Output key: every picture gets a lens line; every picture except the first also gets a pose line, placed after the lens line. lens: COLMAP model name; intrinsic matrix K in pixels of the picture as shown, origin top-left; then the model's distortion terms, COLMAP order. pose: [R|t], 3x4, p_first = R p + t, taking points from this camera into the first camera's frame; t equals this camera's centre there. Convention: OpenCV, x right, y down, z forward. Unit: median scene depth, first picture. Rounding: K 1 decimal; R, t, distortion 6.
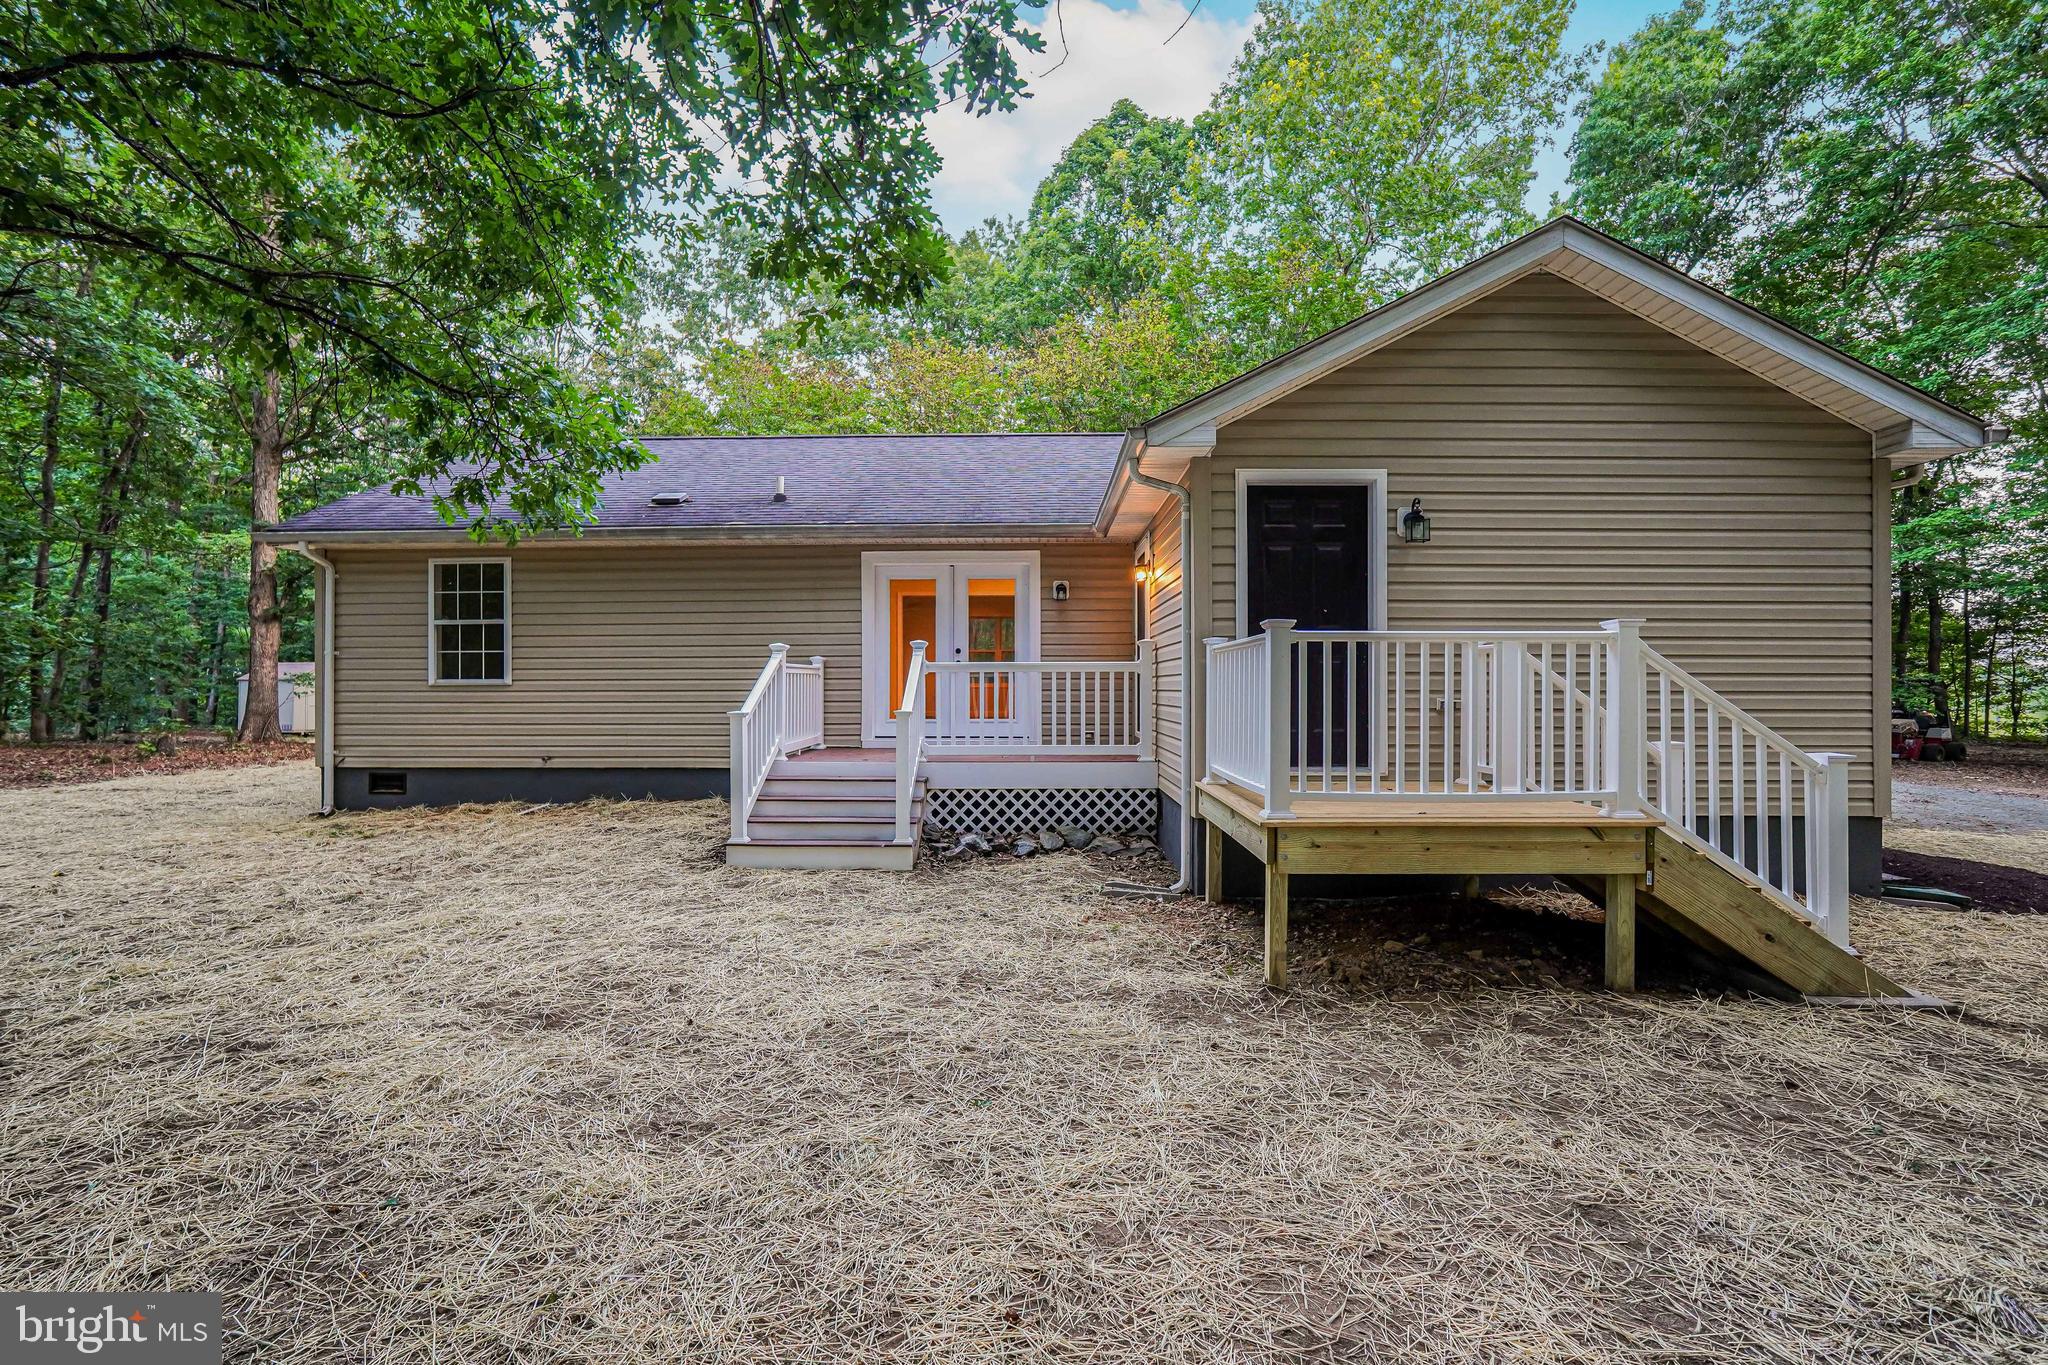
lens RADIAL K [[897.3, 0, 1028.2], [0, 897.3, 681.0], [0, 0, 1]] dist [-0.051037, 0.006873]
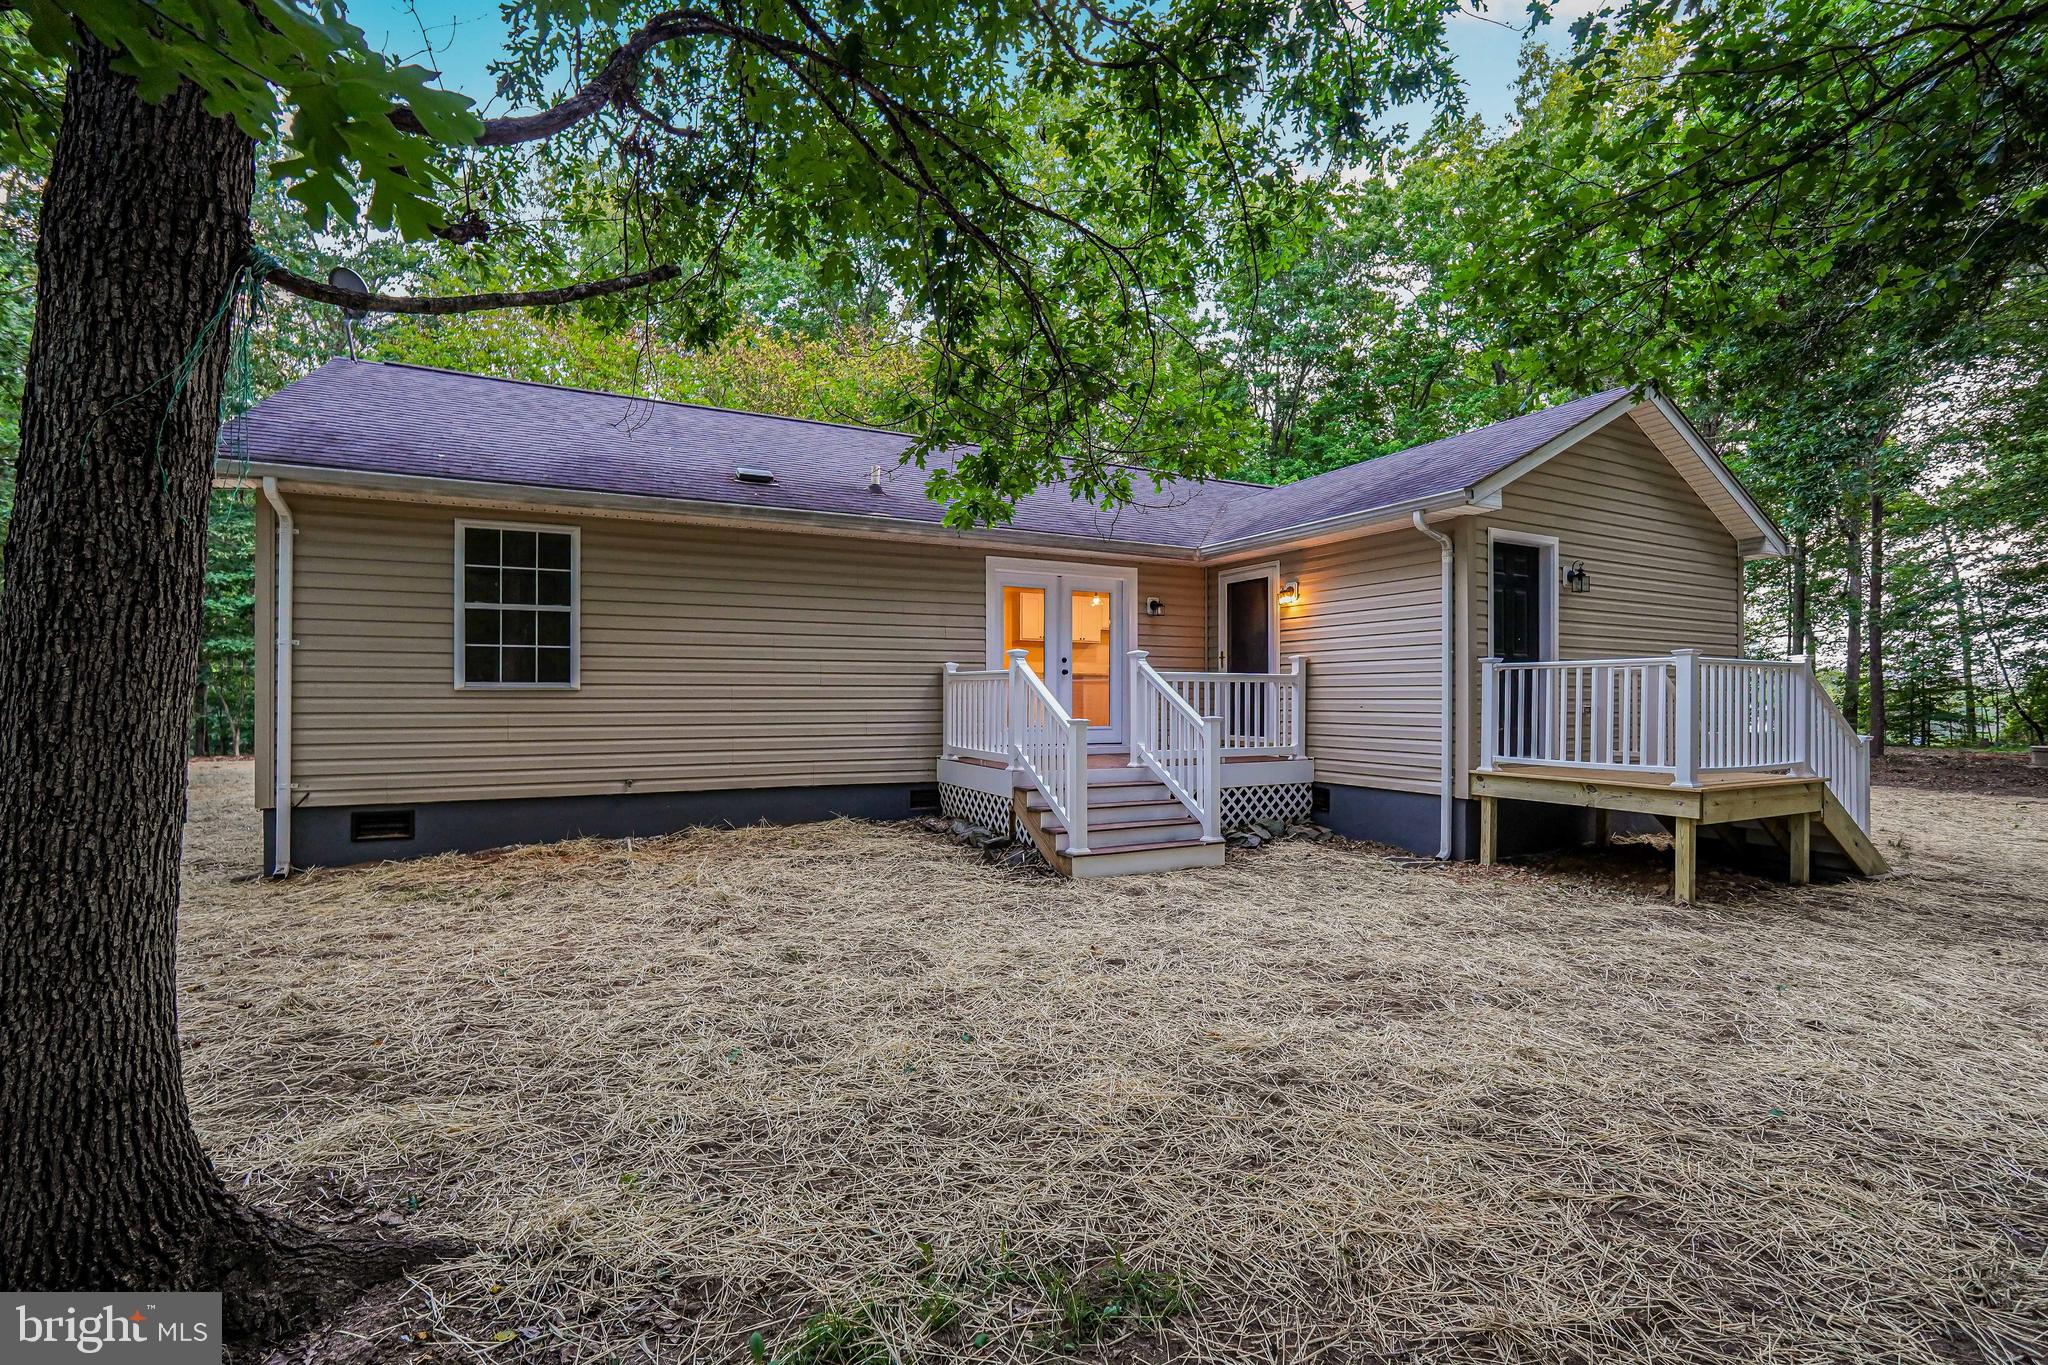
lens RADIAL K [[897.3, 0, 1031.7], [0, 897.3, 698.5], [0, 0, 1]] dist [-0.051037, 0.006873]
pose [[0.882710, 0.003481, 0.469905, -0.617693], [-0.006719, 0.999964, 0.005214, 0.005216], [-0.469870, -0.007760, 0.882702, 0.117717]]
